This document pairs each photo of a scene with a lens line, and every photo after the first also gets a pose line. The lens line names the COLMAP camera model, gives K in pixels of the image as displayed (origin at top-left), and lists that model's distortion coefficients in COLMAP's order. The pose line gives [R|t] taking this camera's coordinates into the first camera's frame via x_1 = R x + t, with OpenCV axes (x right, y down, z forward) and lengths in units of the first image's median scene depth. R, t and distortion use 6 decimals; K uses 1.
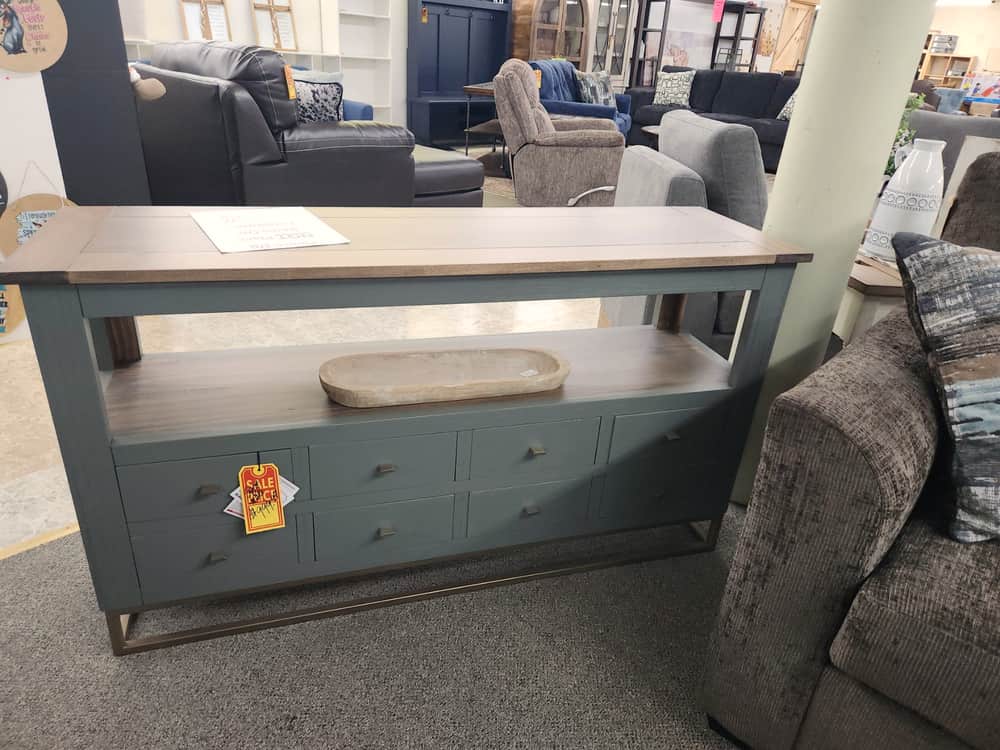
lens RADIAL K [[659.9, 0, 500.0], [0, 659.9, 375.0], [0, 0, 1]] dist [0.071907, -0.060544]
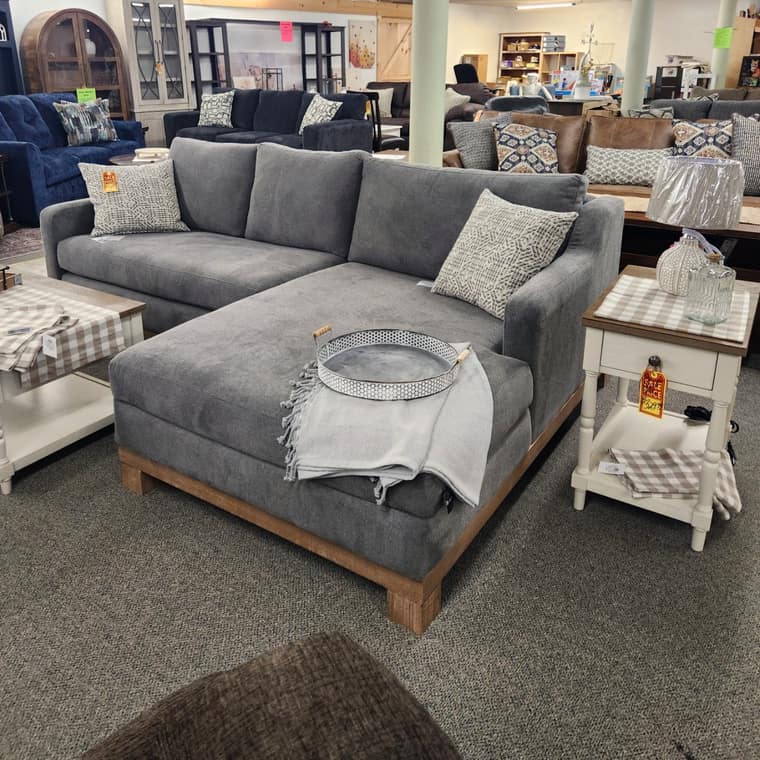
lens RADIAL K [[664.5, 0, 379.6], [0, 664.5, 270.3], [0, 0, 1]] dist [0.083565, -0.086856]
pose [[0.989710, -0.102501, 0.099837, 0.357651], [0.116381, 0.982575, -0.144919, -0.023780], [-0.083243, 0.155047, 0.984394, 0.044292]]
